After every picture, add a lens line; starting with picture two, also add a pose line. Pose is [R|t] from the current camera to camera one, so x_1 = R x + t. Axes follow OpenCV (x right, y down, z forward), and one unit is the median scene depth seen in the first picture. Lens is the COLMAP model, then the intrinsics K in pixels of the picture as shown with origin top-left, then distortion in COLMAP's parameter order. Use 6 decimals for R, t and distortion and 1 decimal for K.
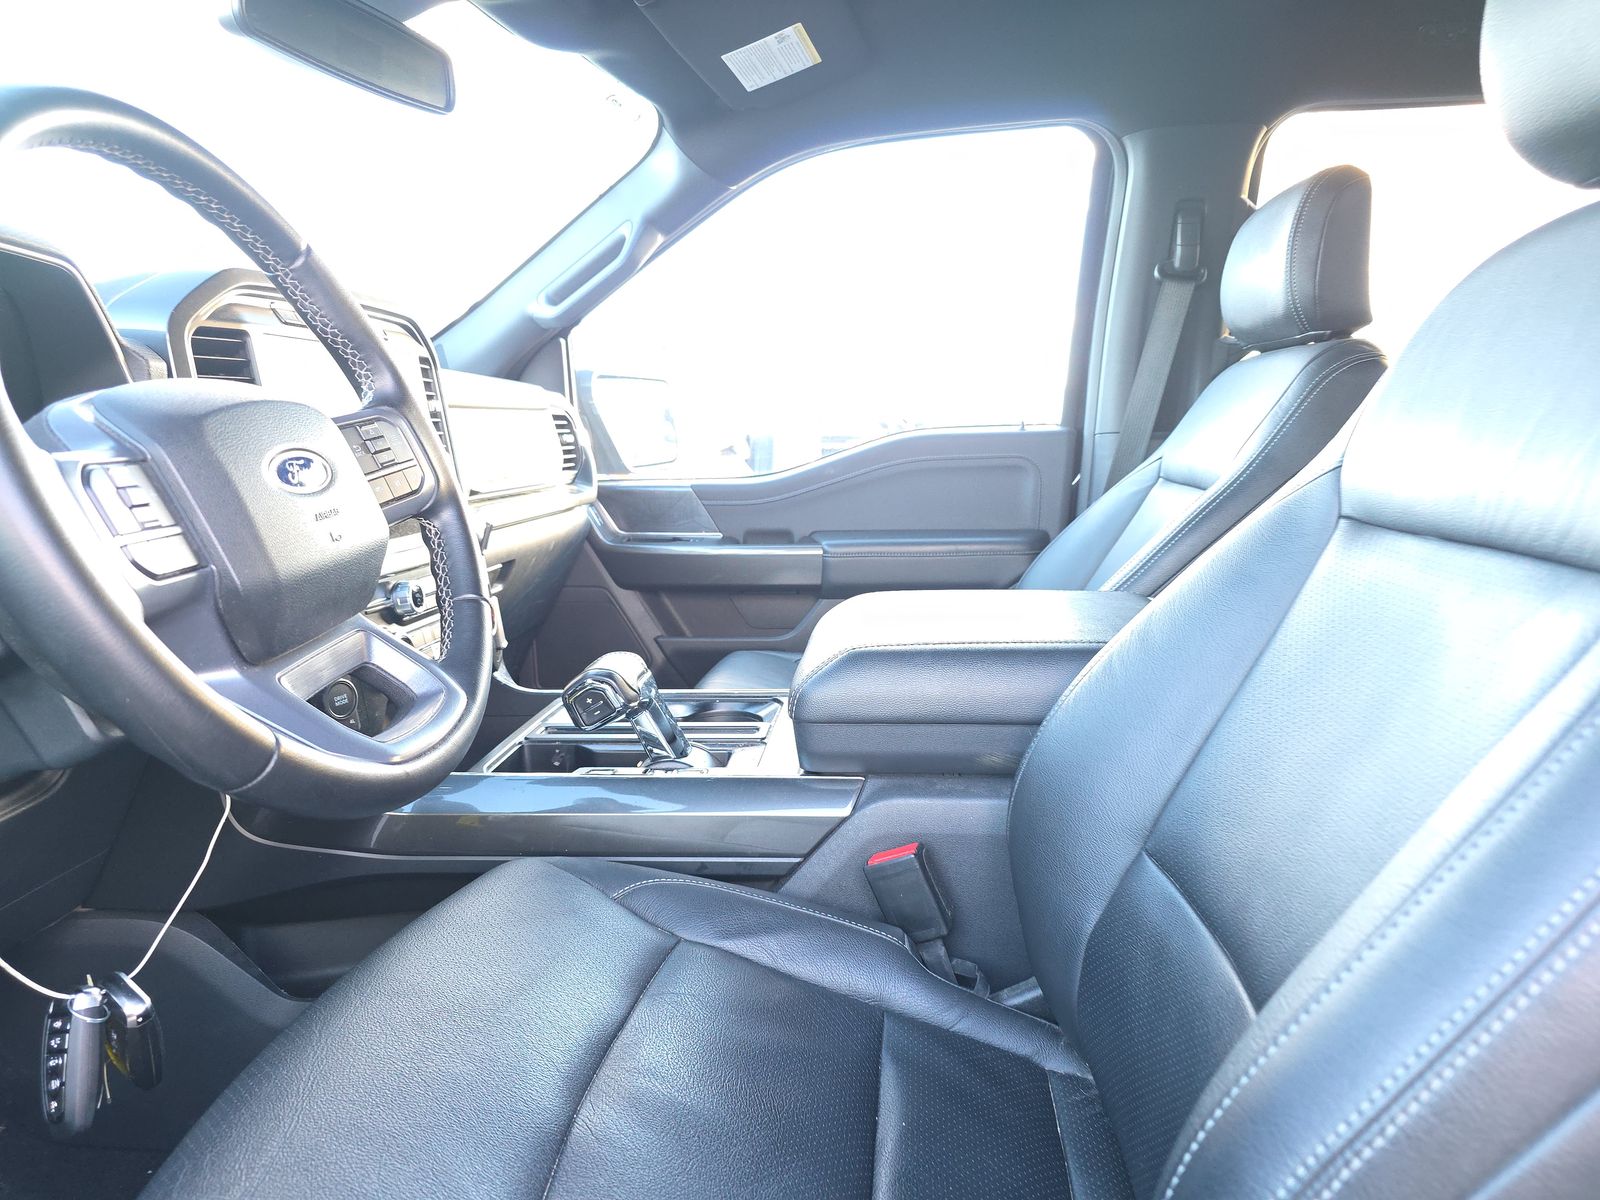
lens RADIAL K [[1081.2, 0, 815.6], [0, 1081.2, 613.6], [0, 0, 1]] dist [0.047899, -0.039611]
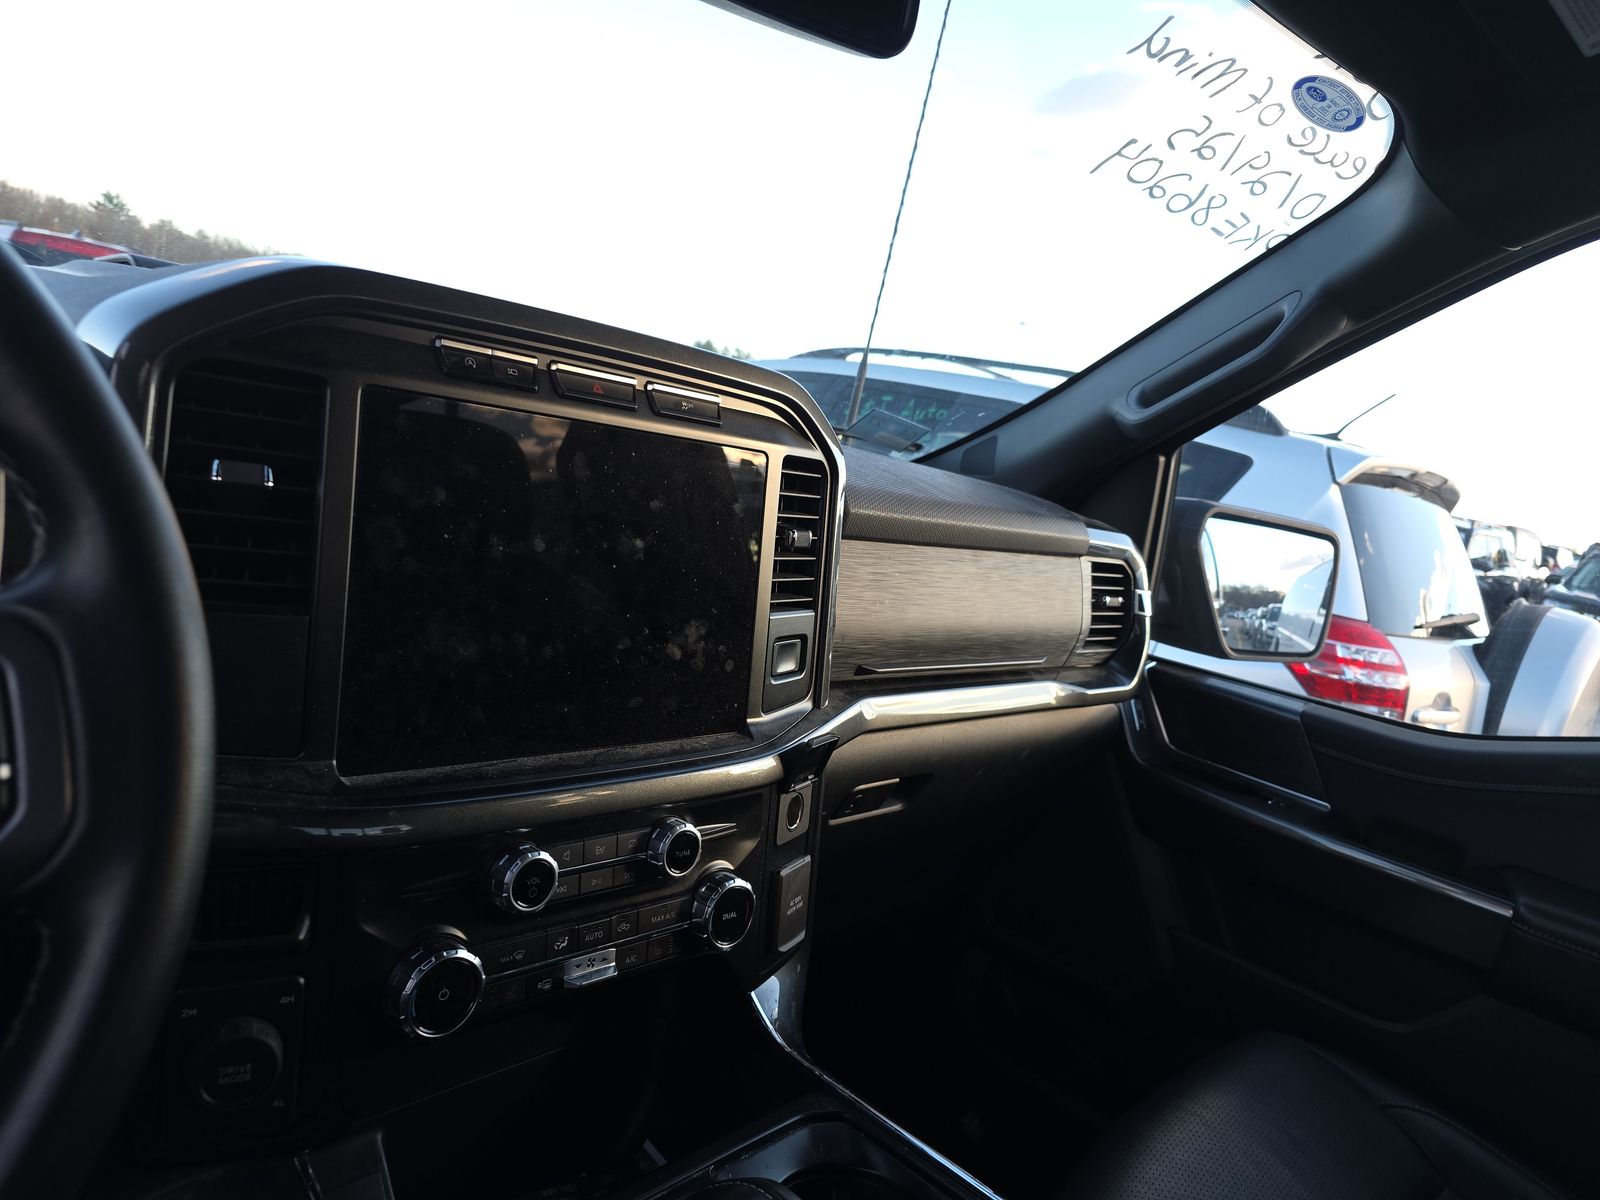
lens RADIAL K [[1081.2, 0, 815.6], [0, 1081.2, 613.6], [0, 0, 1]] dist [0.047899, -0.039611]
pose [[0.778266, 0.254193, -0.574185, 0.016598], [-0.292869, 0.955794, 0.026171, -0.127486], [0.555455, 0.147793, 0.818307, 0.383386]]
